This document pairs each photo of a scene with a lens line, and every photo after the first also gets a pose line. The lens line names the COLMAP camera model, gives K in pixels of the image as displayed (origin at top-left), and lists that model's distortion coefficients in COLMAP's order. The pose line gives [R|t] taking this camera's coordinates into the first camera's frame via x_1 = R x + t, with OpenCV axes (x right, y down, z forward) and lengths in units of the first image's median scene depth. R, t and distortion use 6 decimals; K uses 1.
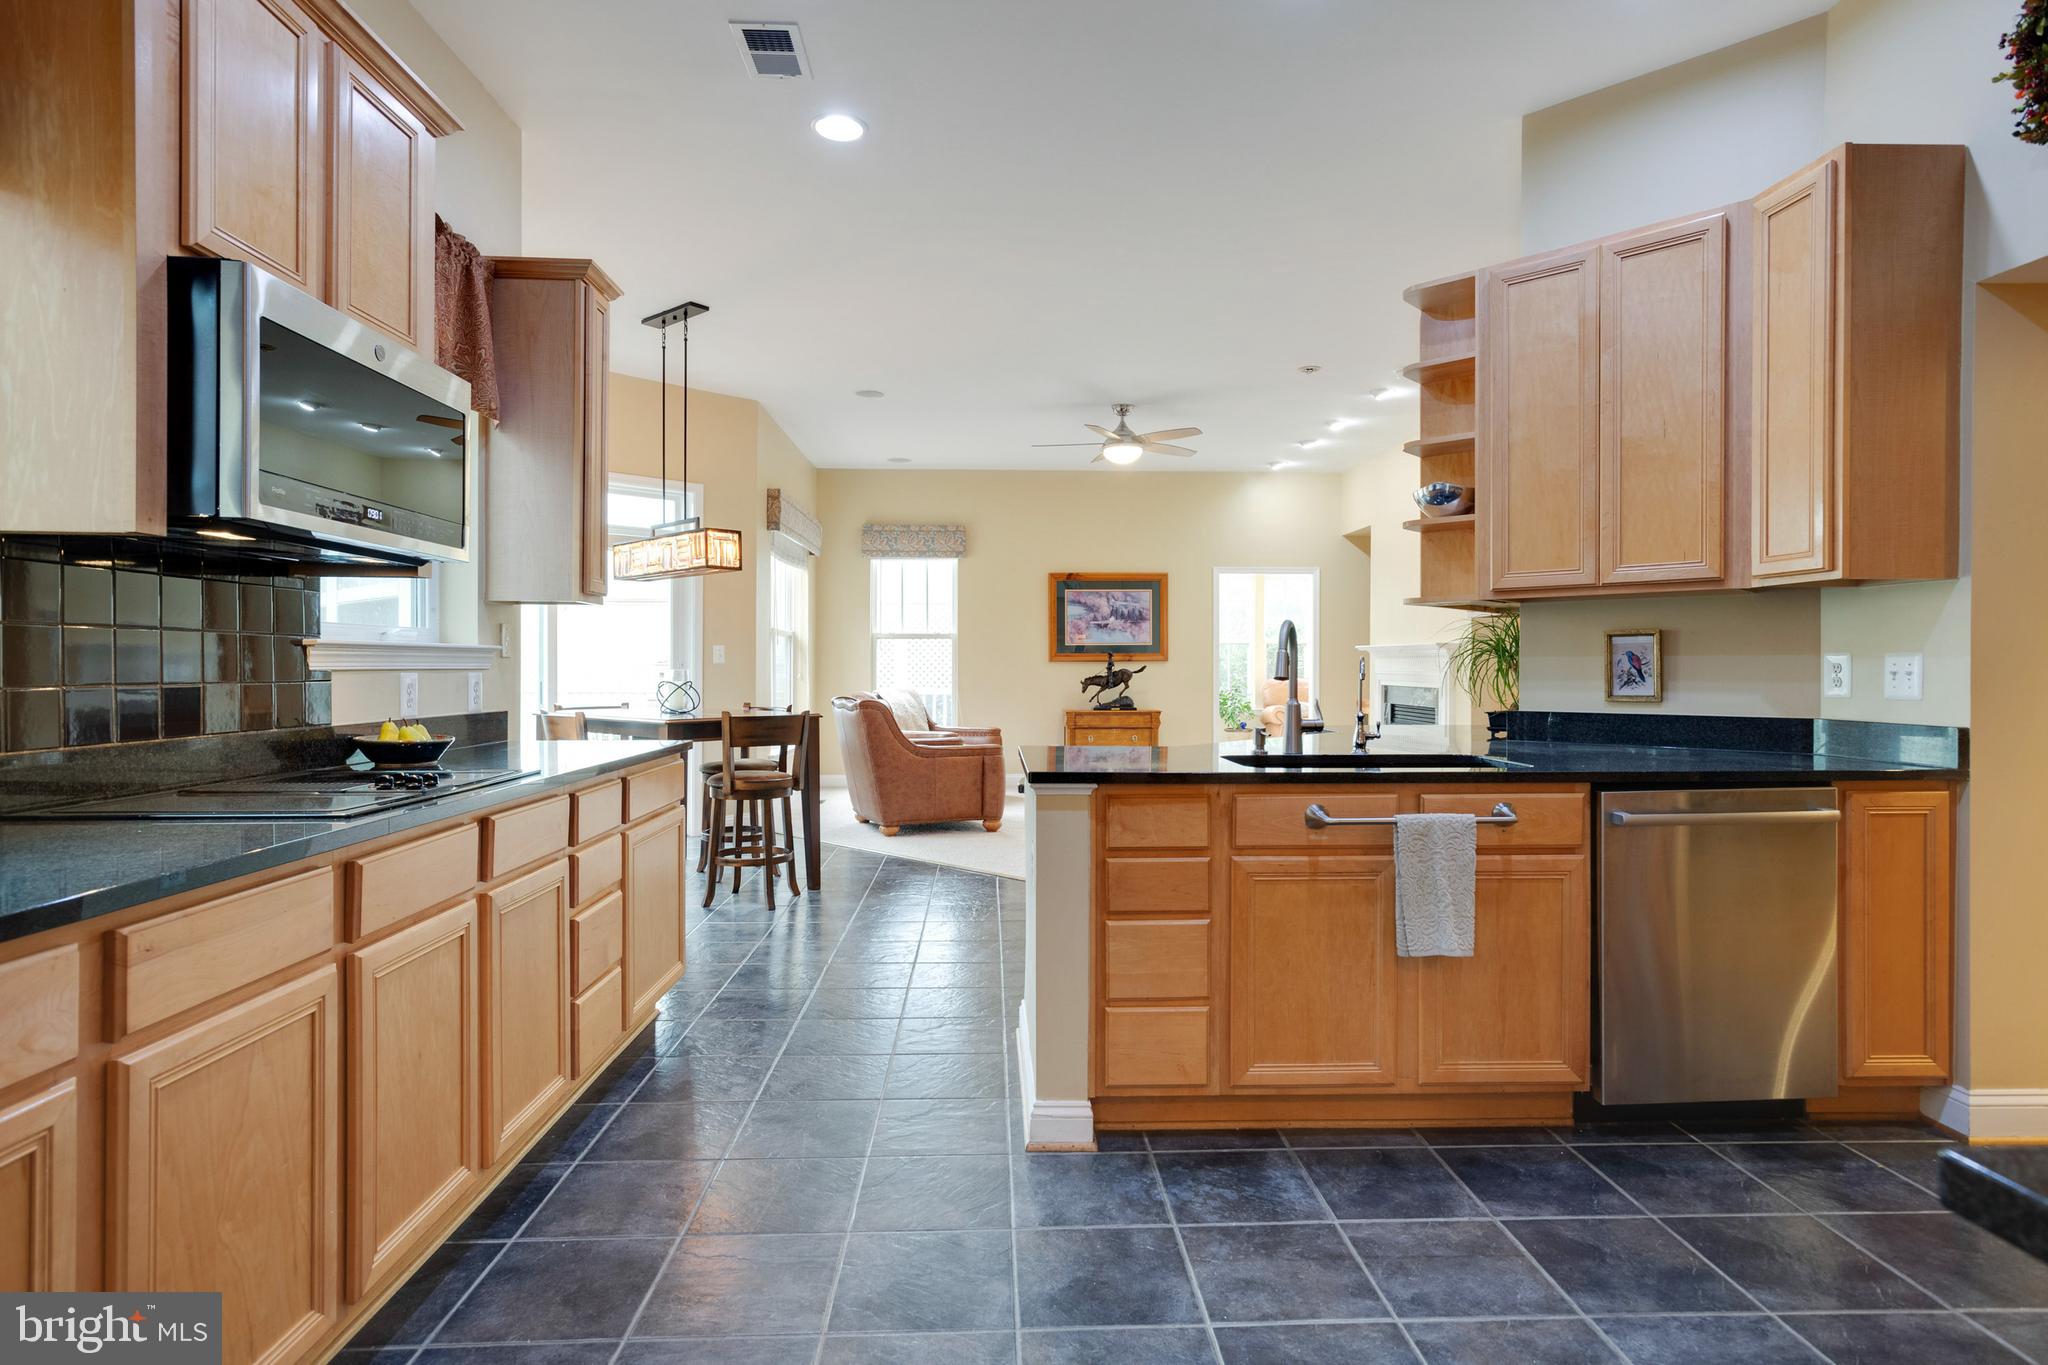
lens RADIAL K [[1072.1, 0, 1033.4], [0, 1072.1, 677.9], [0, 0, 1]] dist [0.004427, 0.002707]
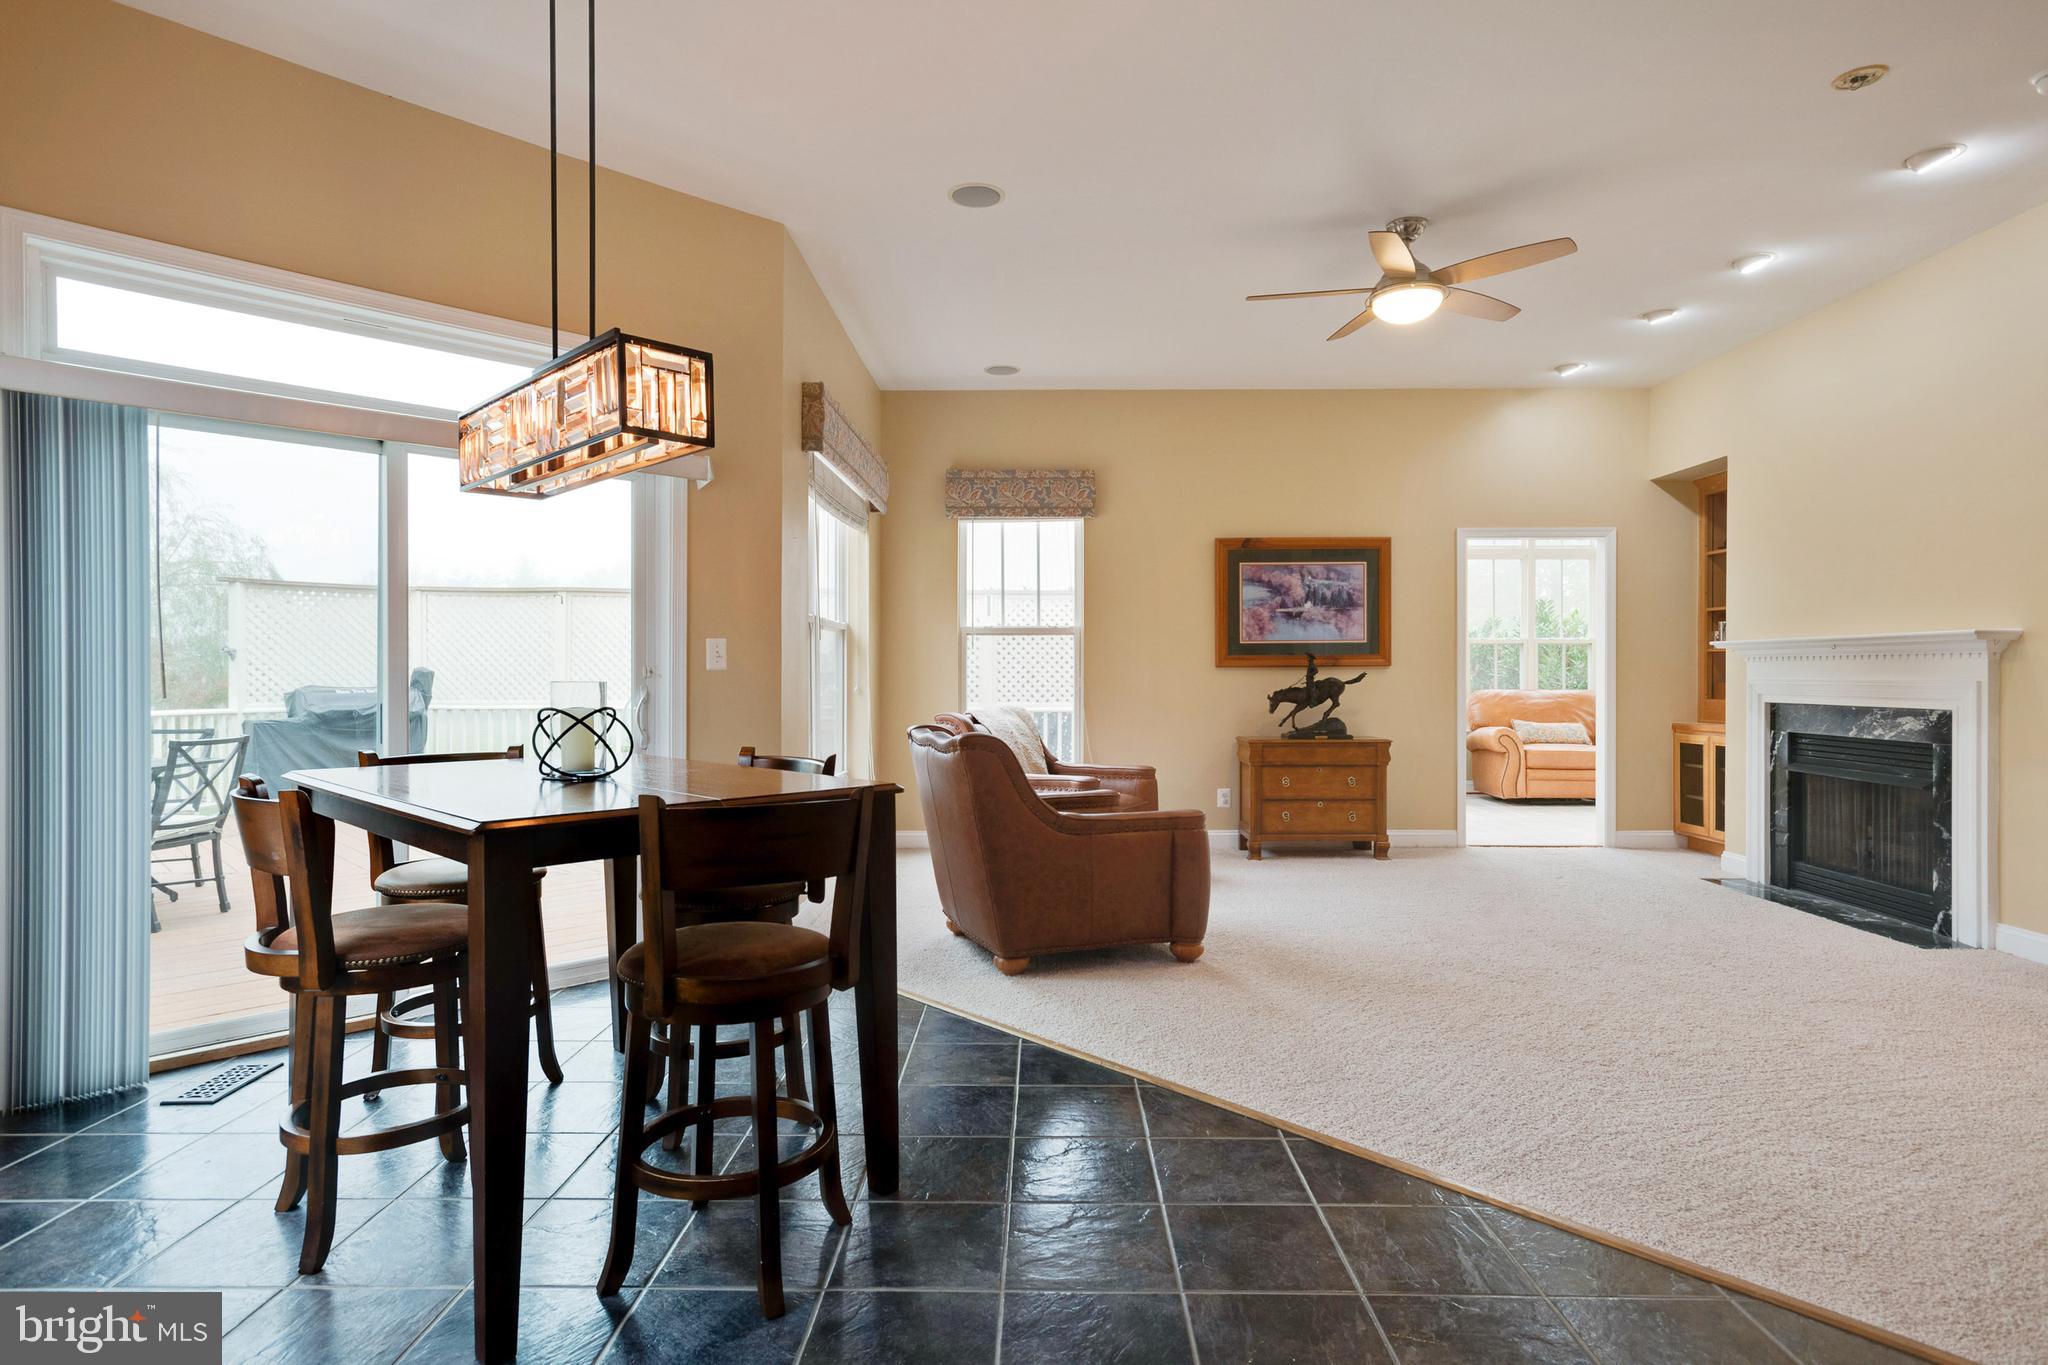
lens RADIAL K [[1072.1, 0, 1033.4], [0, 1072.1, 677.9], [0, 0, 1]] dist [0.004427, 0.002707]
pose [[0.998523, -0.001886, -0.054300, -0.066402], [0.001428, 0.999963, -0.008464, -0.002891], [0.054314, 0.008374, 0.998489, 0.315346]]
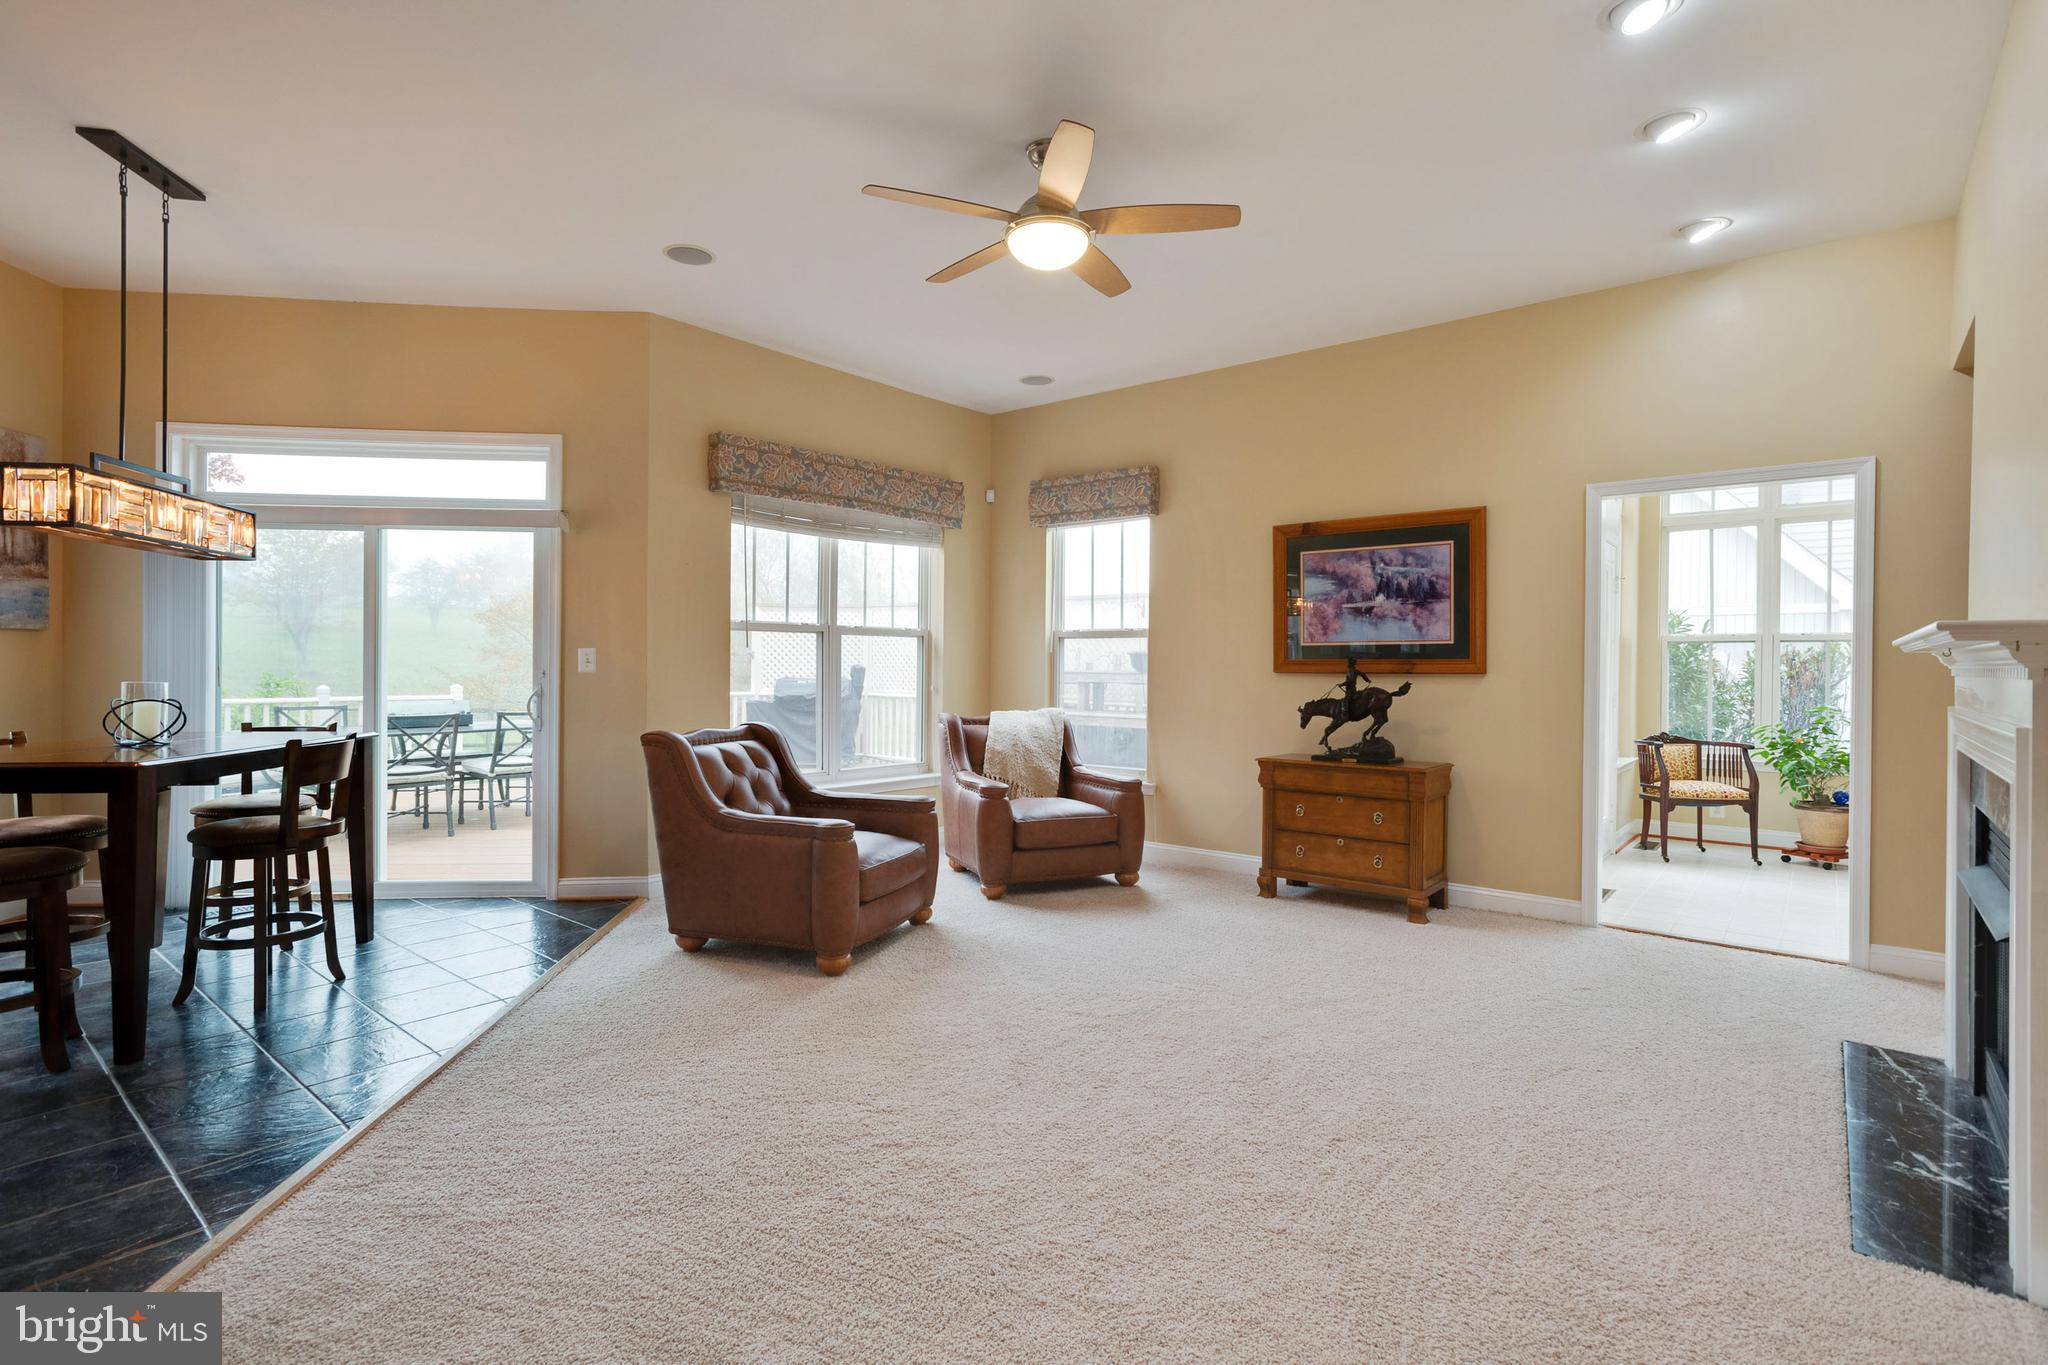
lens RADIAL K [[981.8, 0, 1033.8], [0, 981.8, 673.6], [0, 0, 1]] dist [0.001947, 0.000924]
pose [[0.747663, 0.011253, -0.663983, 0.286819], [-0.016035, 0.999871, -0.001111, -0.012464], [0.663885, 0.011478, 0.747747, 0.509827]]
